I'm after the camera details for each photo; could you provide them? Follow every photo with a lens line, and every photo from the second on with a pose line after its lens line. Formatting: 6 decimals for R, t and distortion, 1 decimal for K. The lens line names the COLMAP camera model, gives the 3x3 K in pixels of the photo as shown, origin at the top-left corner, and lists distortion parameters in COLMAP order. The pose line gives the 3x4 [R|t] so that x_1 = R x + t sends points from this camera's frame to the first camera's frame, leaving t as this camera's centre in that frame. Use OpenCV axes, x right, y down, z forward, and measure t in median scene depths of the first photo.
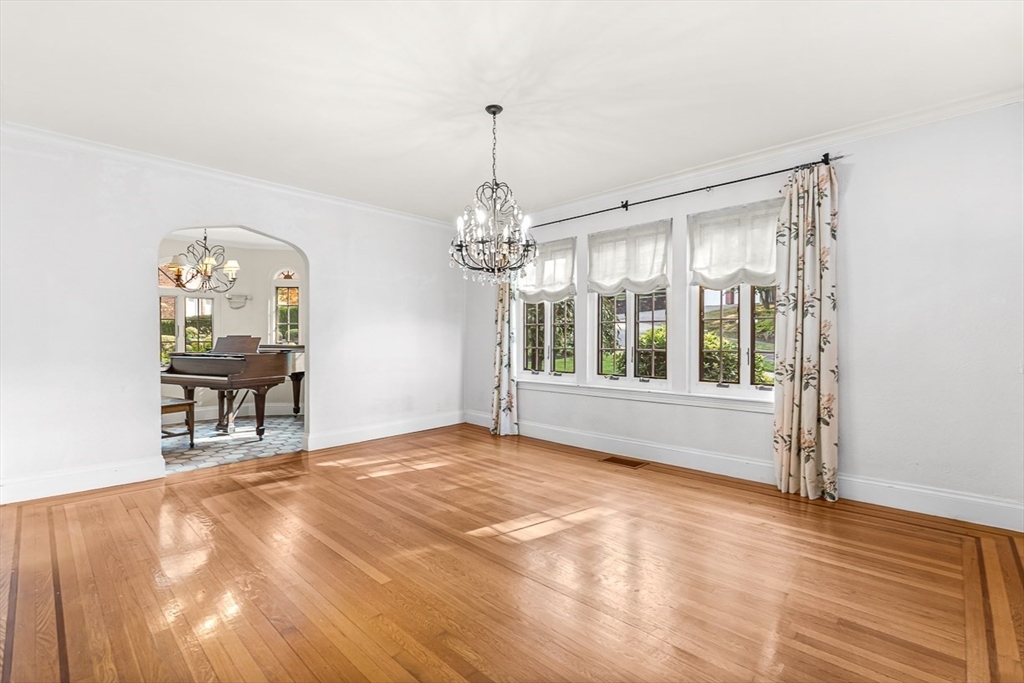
lens RADIAL K [[454.4, 0, 512.0], [0, 454.4, 341.5], [0, 0, 1]] dist [-0.001033, -0.000025]
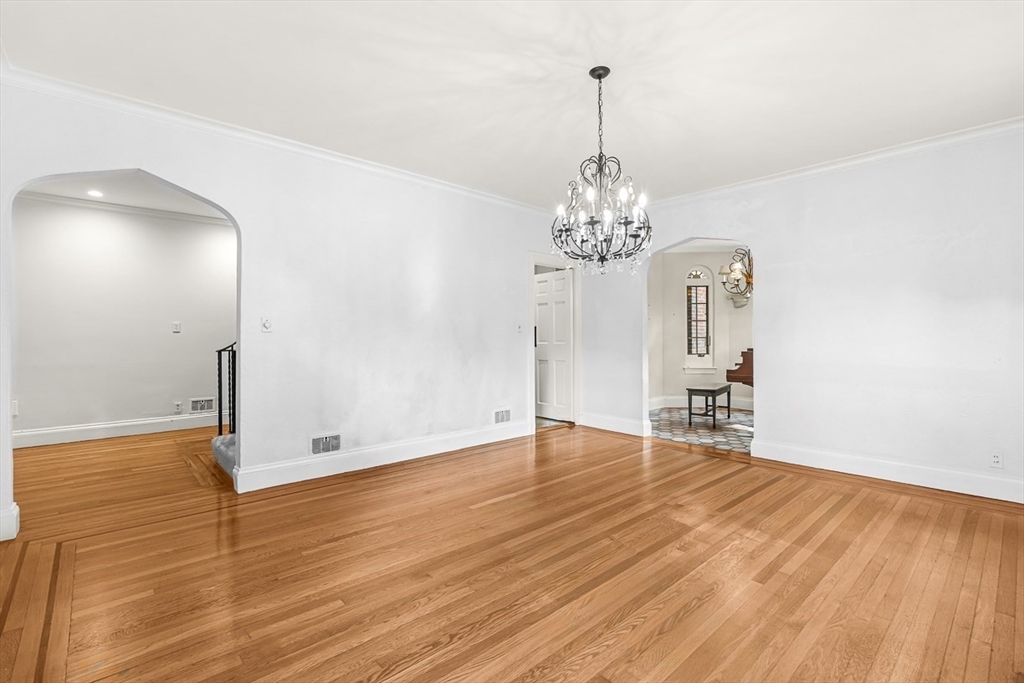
lens RADIAL K [[468.8, 0, 508.7], [0, 468.8, 327.8], [0, 0, 1]] dist [-0.001557, -0.000133]
pose [[-0.071992, -0.020771, -0.997189, 0.770126], [-0.008942, 0.999756, -0.020179, 0.001386], [0.997365, 0.007464, -0.072161, 0.801245]]
